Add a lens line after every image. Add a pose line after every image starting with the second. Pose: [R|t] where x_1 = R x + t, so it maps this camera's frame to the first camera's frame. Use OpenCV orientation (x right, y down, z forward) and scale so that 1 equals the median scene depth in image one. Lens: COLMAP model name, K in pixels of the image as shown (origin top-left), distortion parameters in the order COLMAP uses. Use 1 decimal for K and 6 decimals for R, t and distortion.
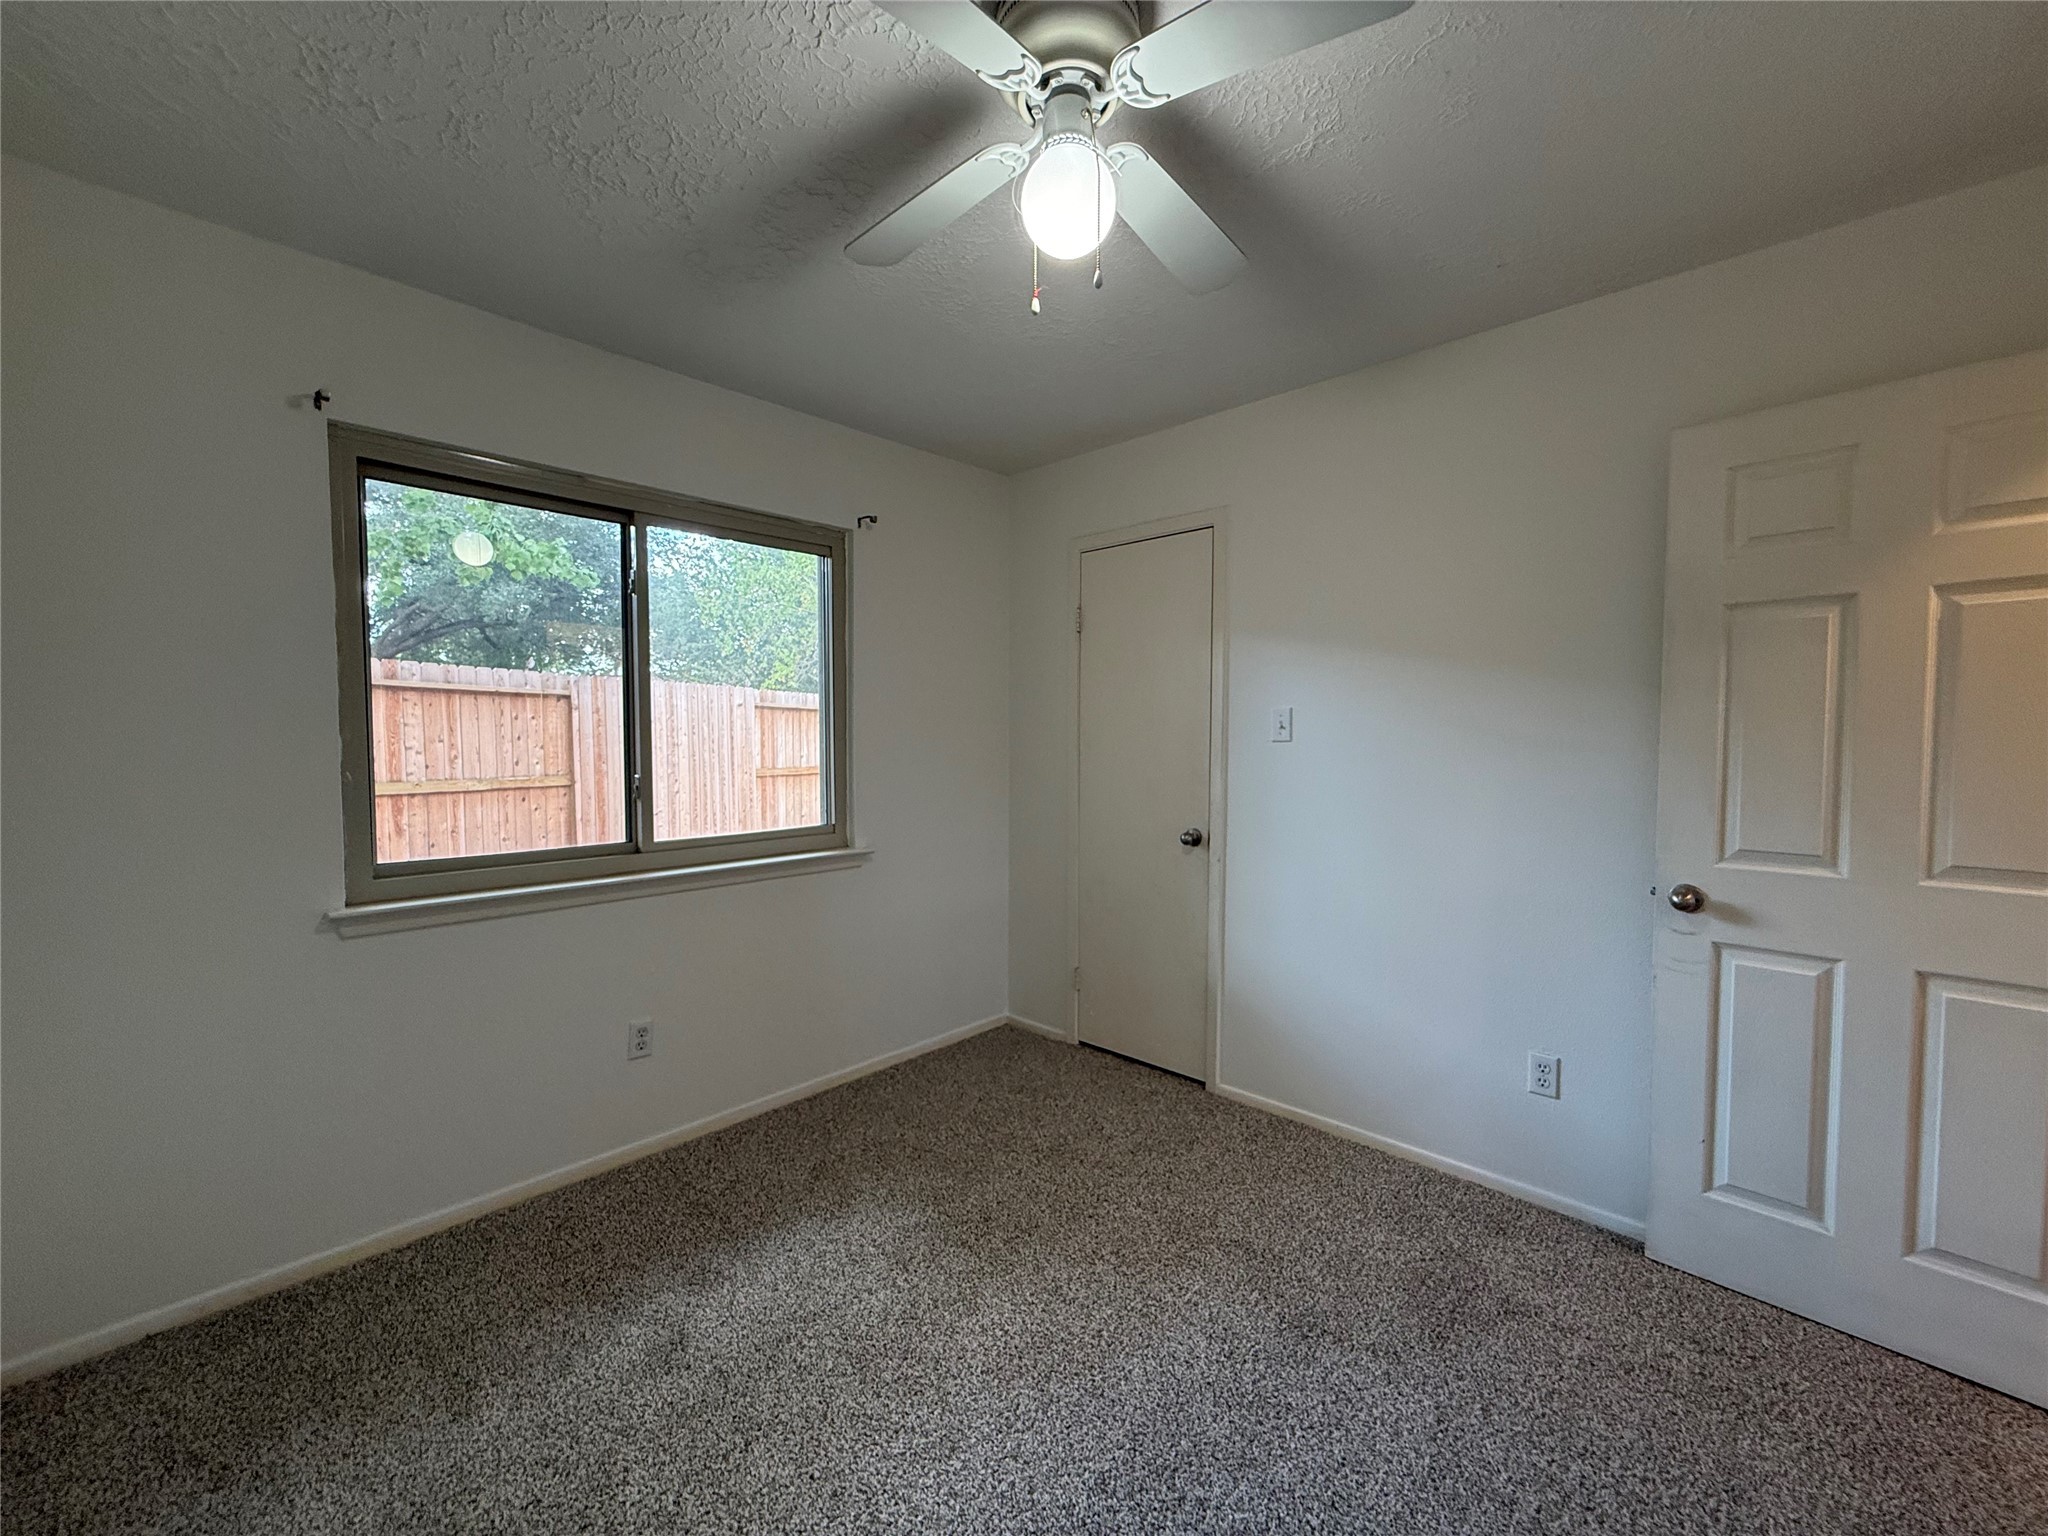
lens RADIAL K [[817.7, 0, 1041.9], [0, 817.7, 774.7], [0, 0, 1]] dist [0.000550, 0.000333]
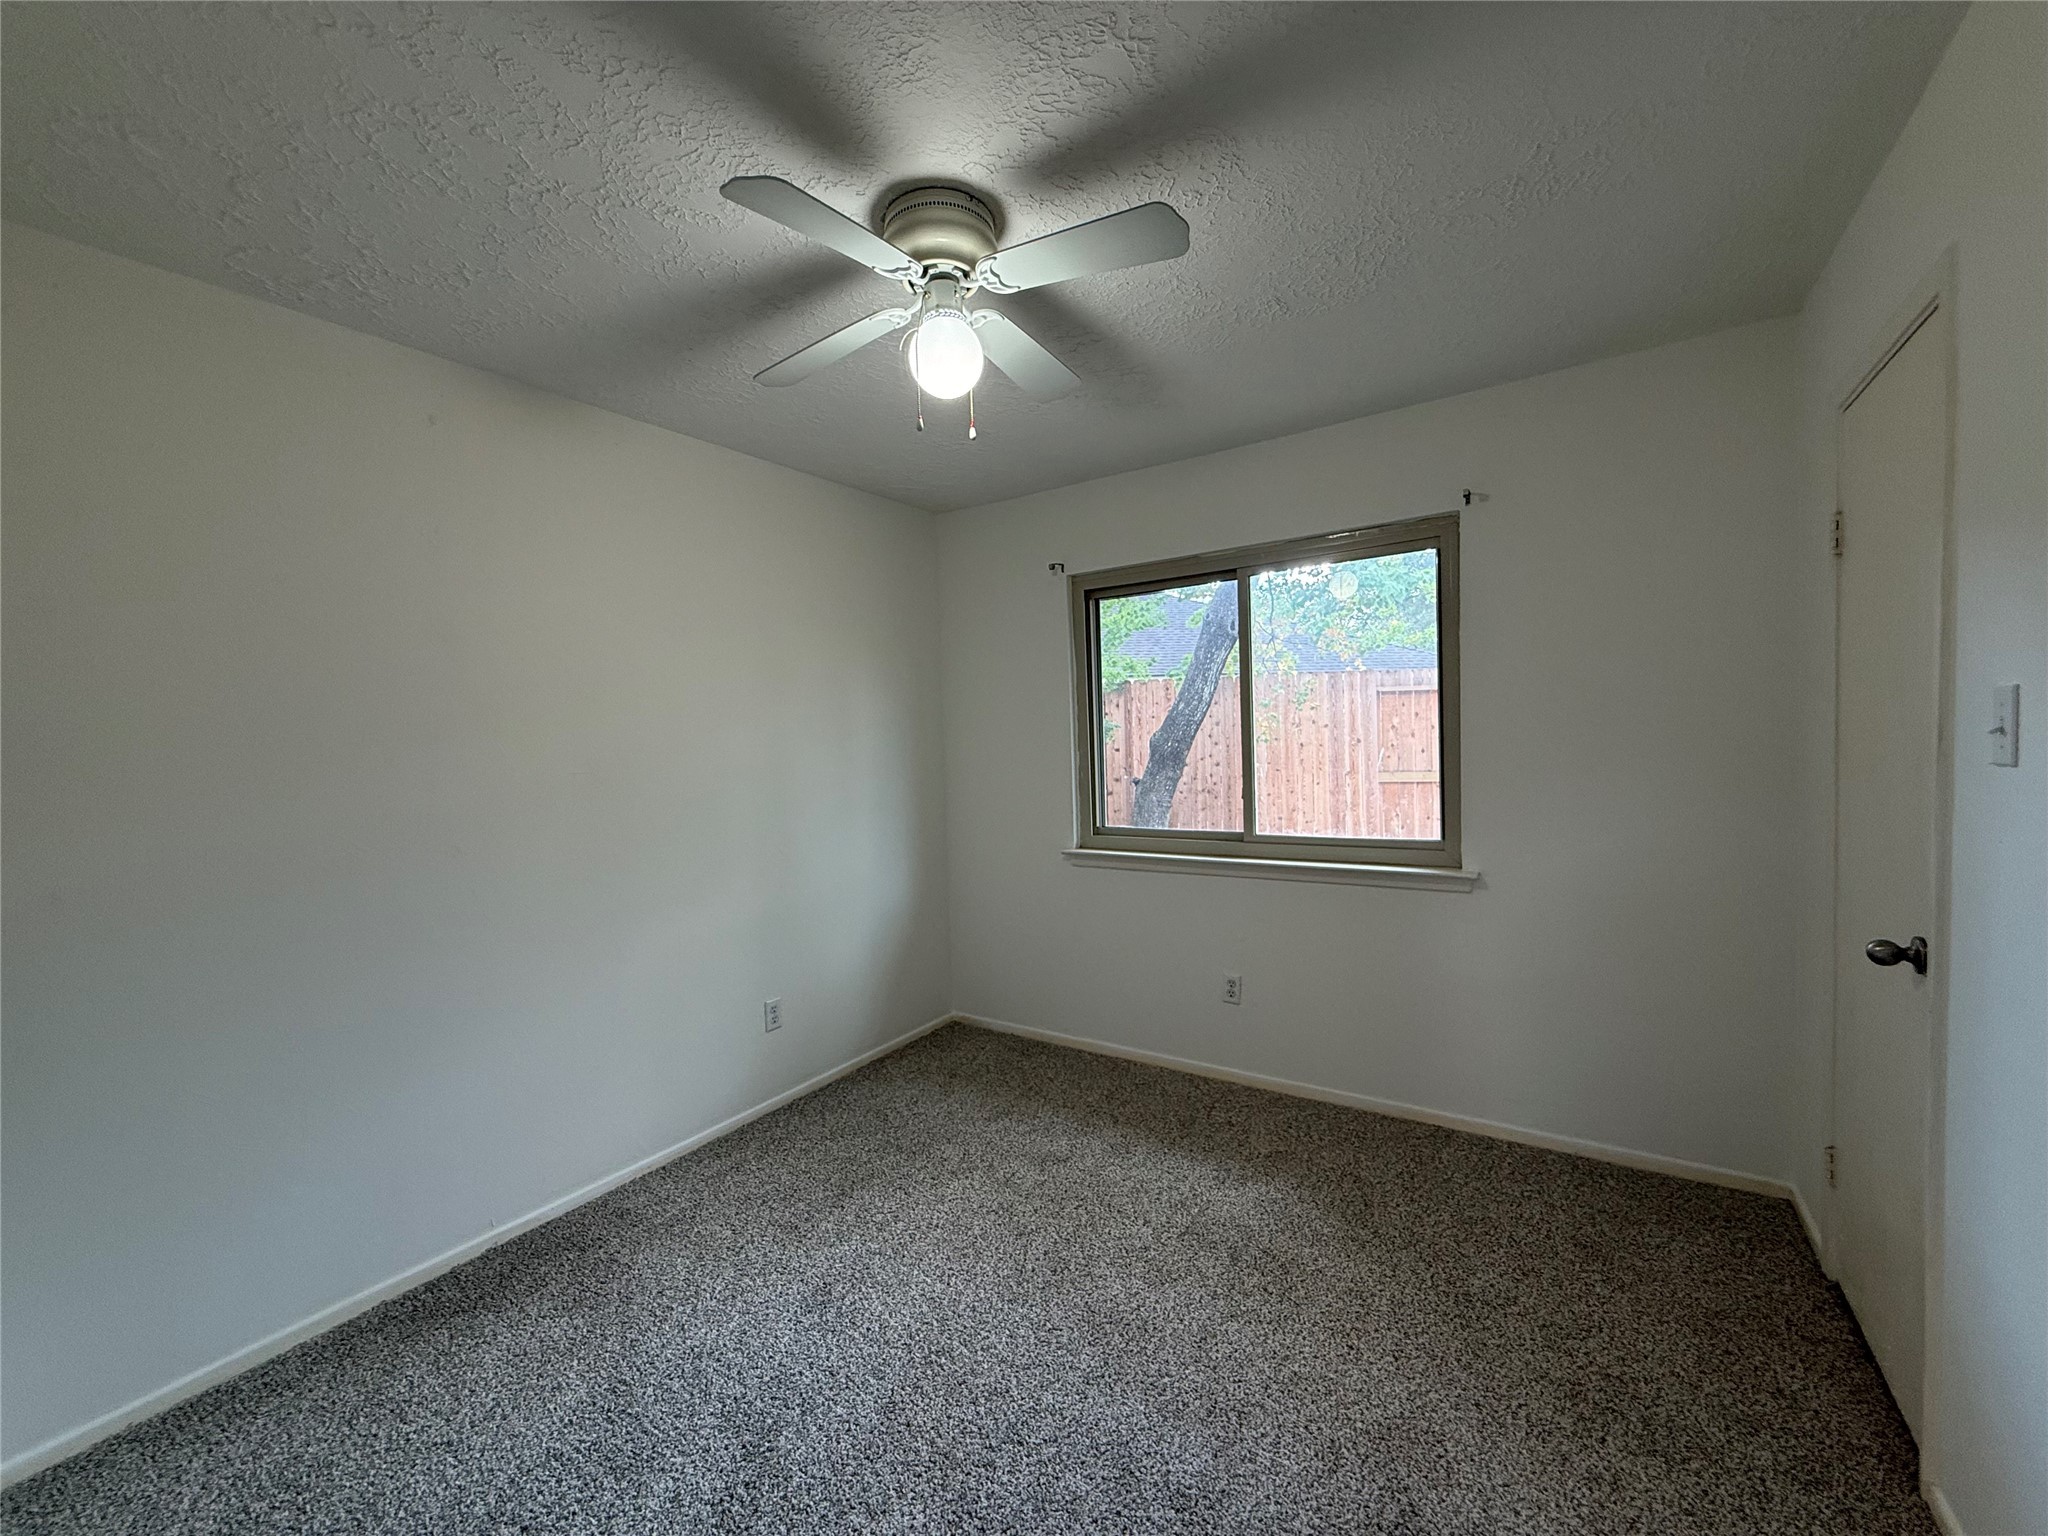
lens RADIAL K [[817.7, 0, 1002.2], [0, 817.7, 778.5], [0, 0, 1]] dist [0.000550, 0.000333]
pose [[0.143375, 0.041280, -0.988807, 0.671928], [-0.016210, 0.999094, 0.039359, -0.043211], [0.989536, 0.010385, 0.143914, 0.450967]]
